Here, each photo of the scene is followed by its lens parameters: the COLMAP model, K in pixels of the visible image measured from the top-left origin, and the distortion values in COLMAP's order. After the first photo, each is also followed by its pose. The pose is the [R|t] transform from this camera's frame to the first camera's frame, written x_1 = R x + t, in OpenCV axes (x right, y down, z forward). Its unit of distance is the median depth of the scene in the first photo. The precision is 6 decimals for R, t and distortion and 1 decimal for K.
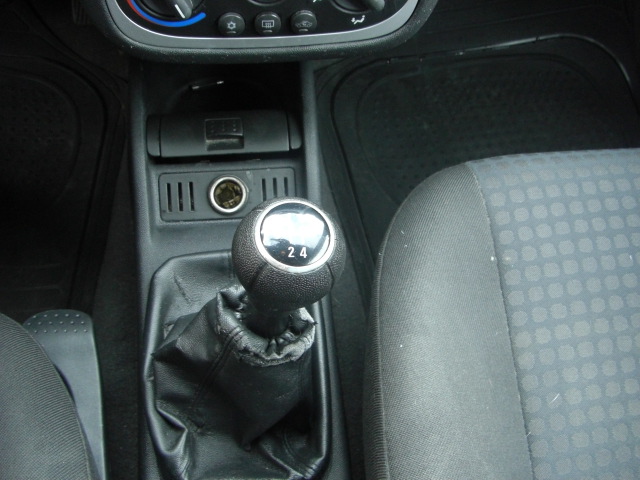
lens RADIAL K [[722.2, 0, 316.1], [0, 722.2, 236.5], [0, 0, 1]] dist [-0.142703, 0.000000]
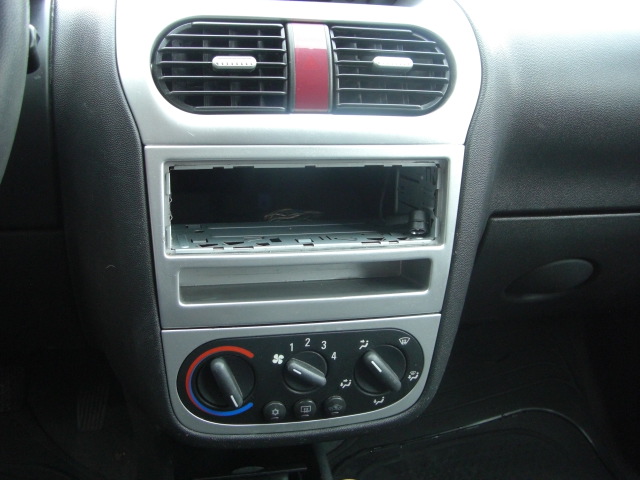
lens RADIAL K [[722.2, 0, 318.6], [0, 722.2, 226.8], [0, 0, 1]] dist [-0.142703, 0.000000]
pose [[0.994006, -0.047385, 0.098522, -0.140588], [0.093209, 0.838275, -0.537221, 0.080970], [-0.057132, 0.543184, 0.837667, -0.145076]]
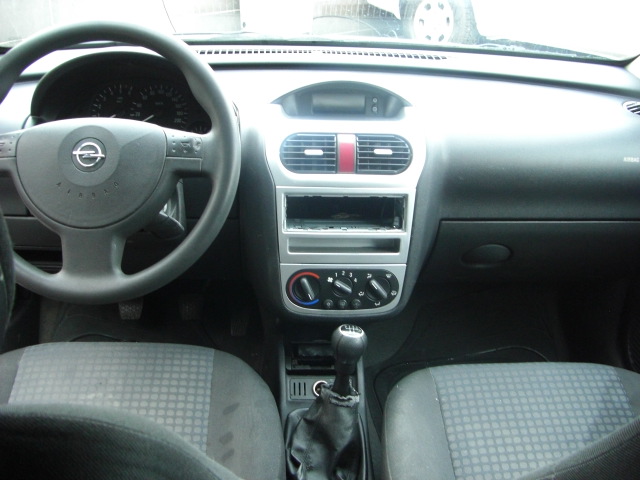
lens RADIAL K [[722.2, 0, 316.9], [0, 722.2, 237.8], [0, 0, 1]] dist [-0.142703, 0.000000]
pose [[0.996542, -0.006953, -0.082797, 0.056158], [-0.037352, 0.852636, -0.521169, 0.827919], [0.074219, 0.522459, 0.849428, -1.304195]]
